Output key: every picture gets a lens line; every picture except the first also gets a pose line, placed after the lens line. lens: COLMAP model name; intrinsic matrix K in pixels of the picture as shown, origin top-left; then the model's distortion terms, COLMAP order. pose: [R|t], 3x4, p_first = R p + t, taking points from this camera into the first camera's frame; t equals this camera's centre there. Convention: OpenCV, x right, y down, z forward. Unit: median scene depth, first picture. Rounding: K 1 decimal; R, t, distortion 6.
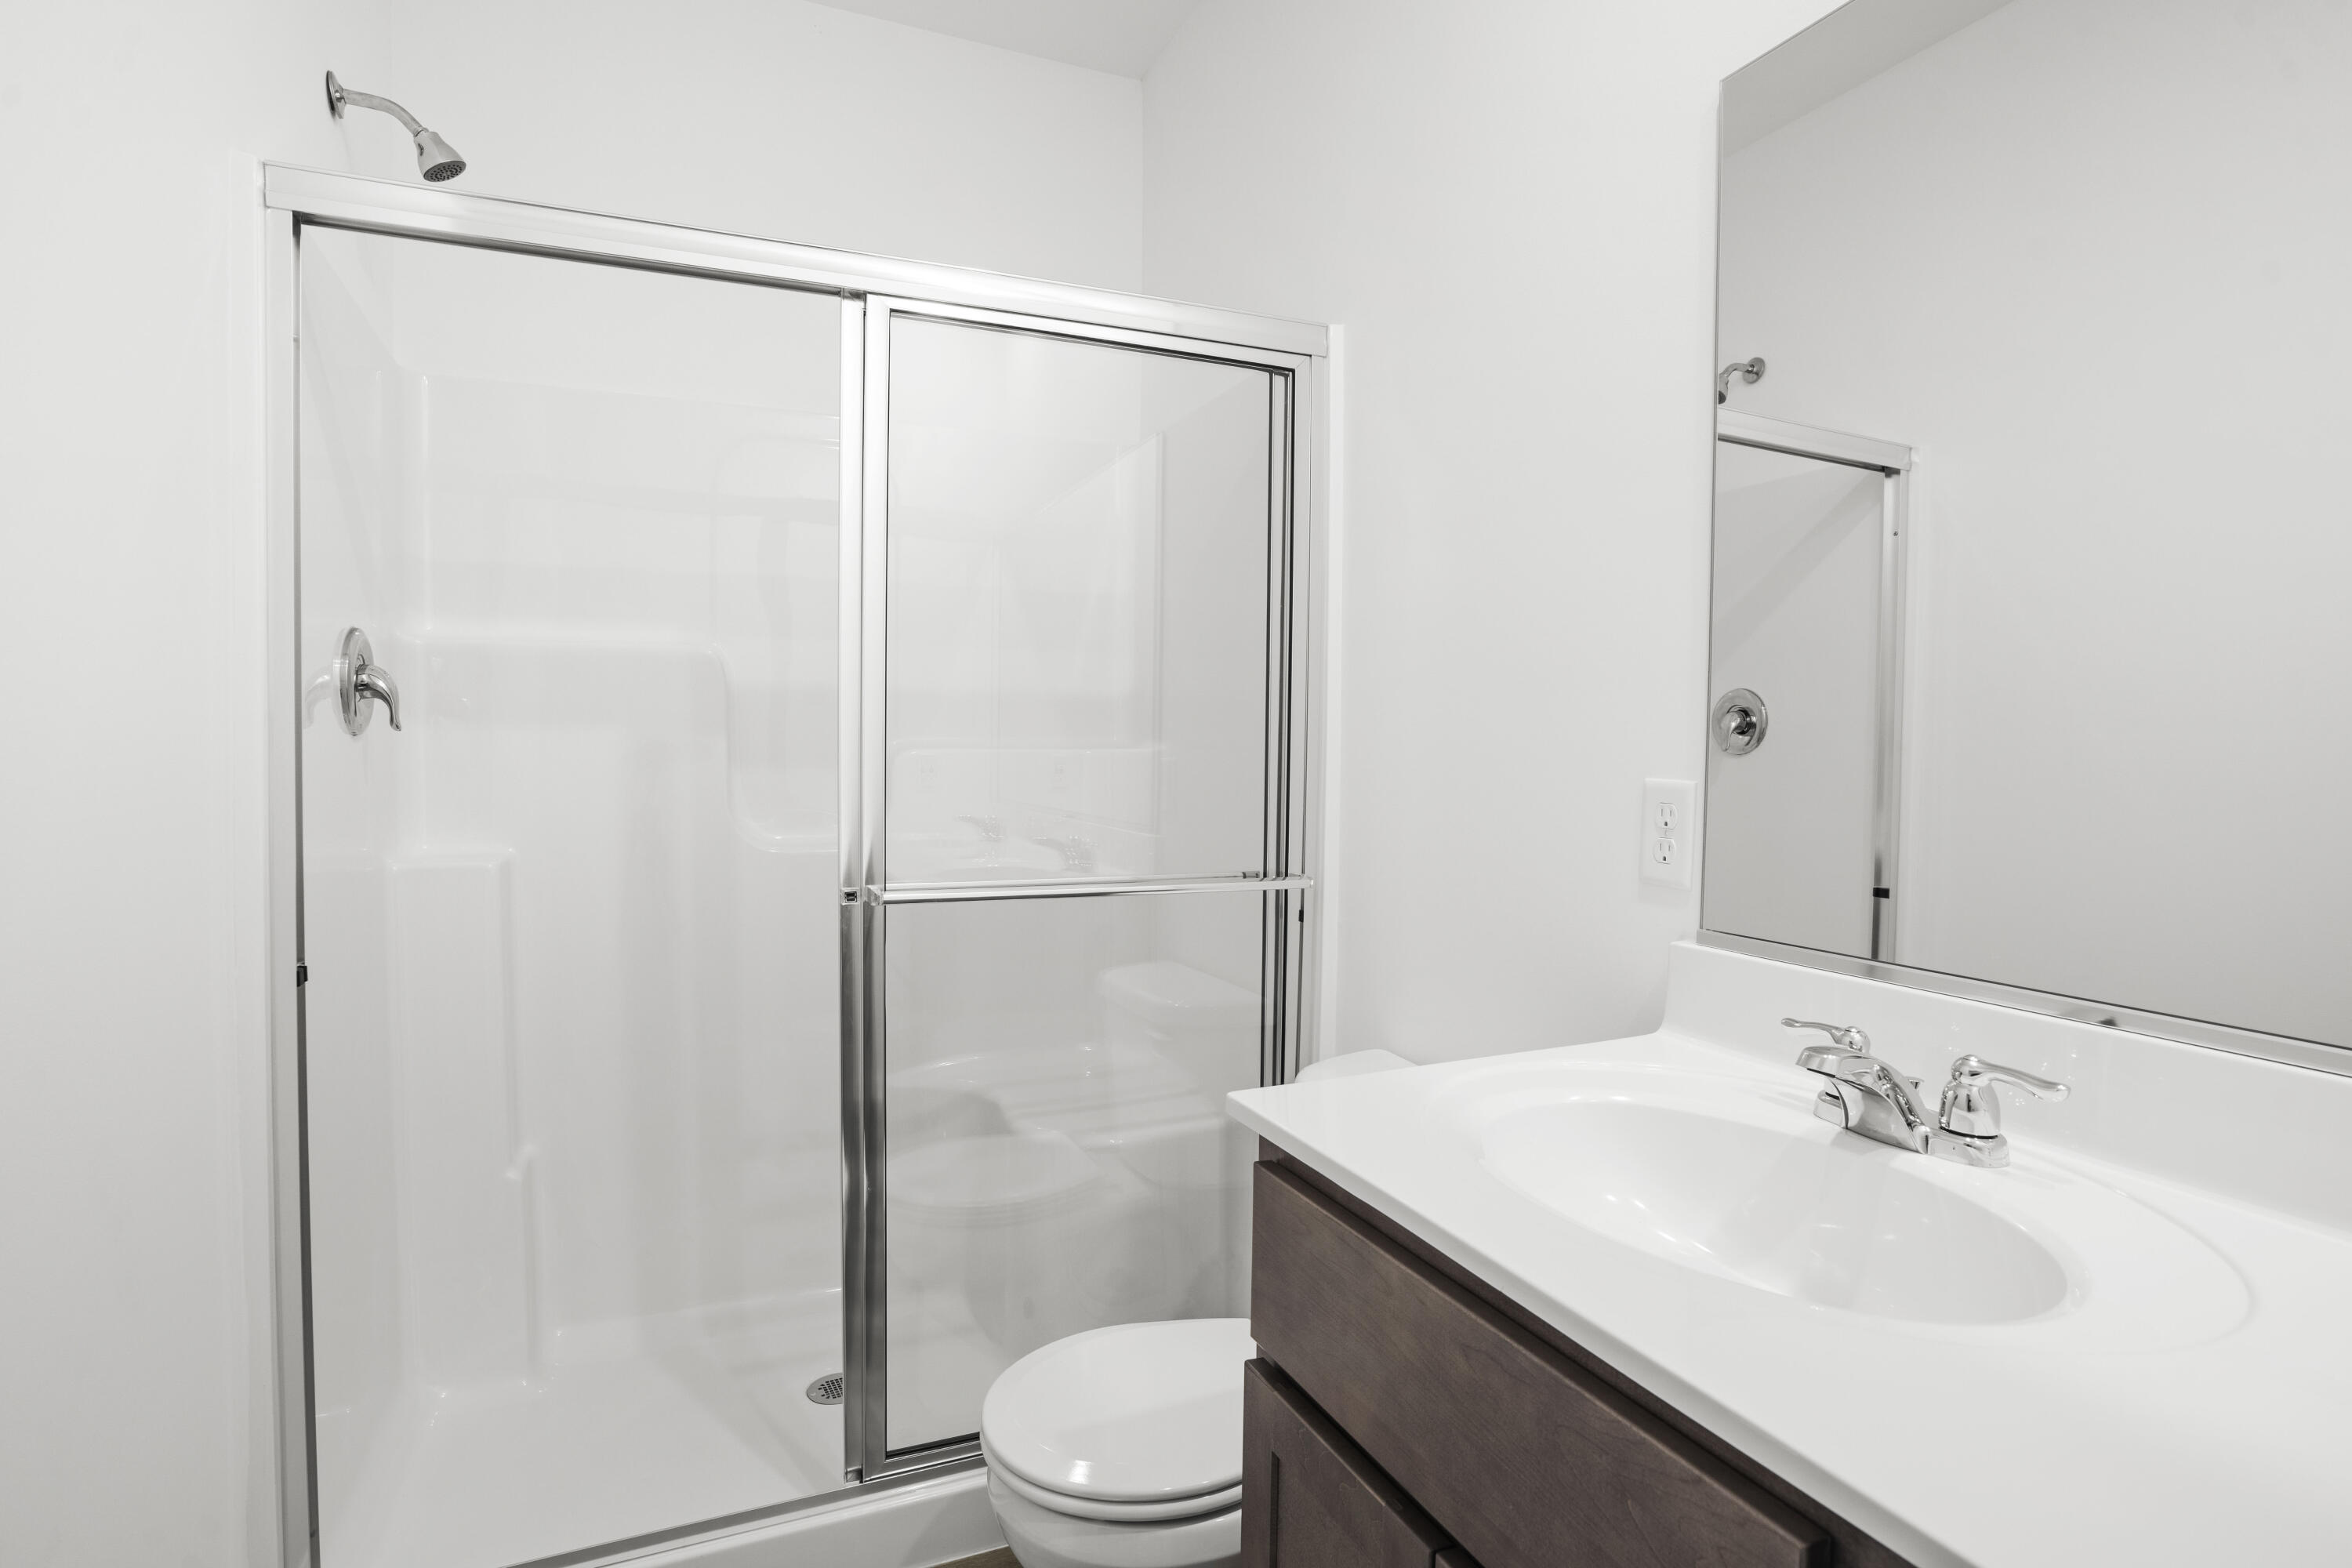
lens RADIAL K [[1166.7, 0, 1175.4], [0, 1166.7, 785.1], [0, 0, 1]] dist [-0.050178, 0.006764]
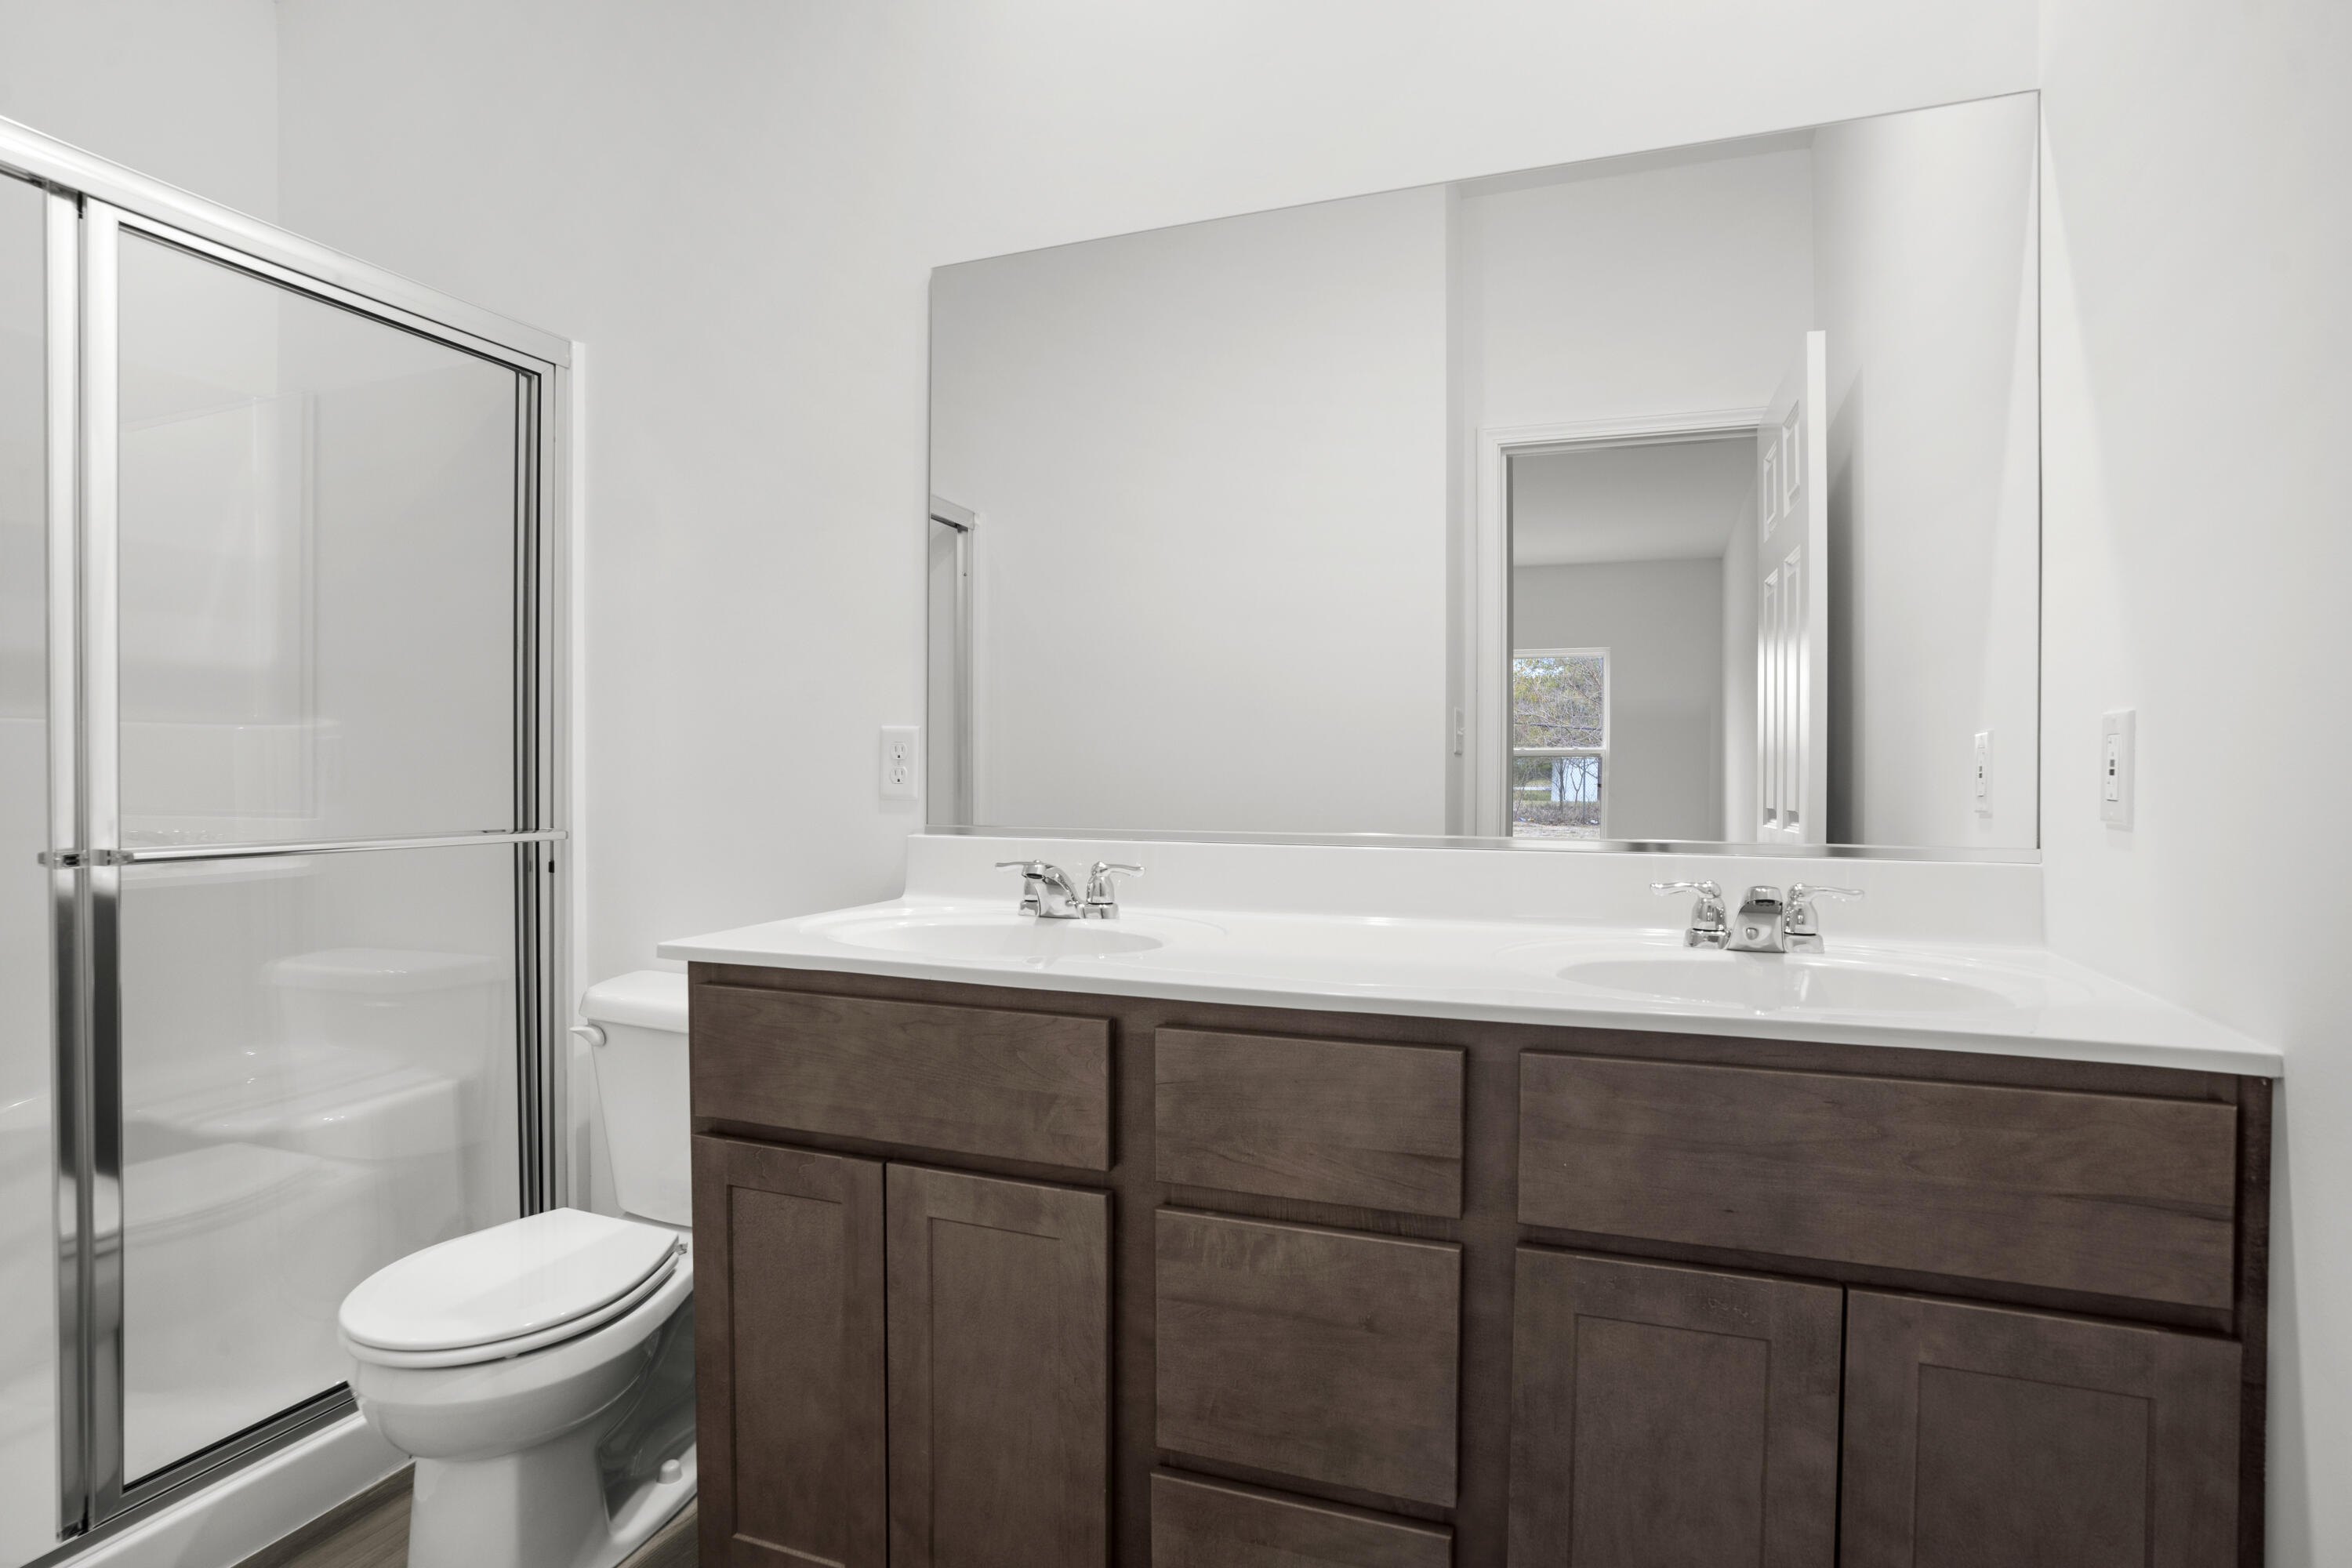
lens RADIAL K [[1166.7, 0, 1180.9], [0, 1166.7, 778.4], [0, 0, 1]] dist [-0.050178, 0.006764]
pose [[0.692971, -0.015821, 0.720792, -0.270867], [0.031305, 0.999477, -0.008158, 0.058526], [-0.720285, 0.028218, 0.693104, -0.193383]]
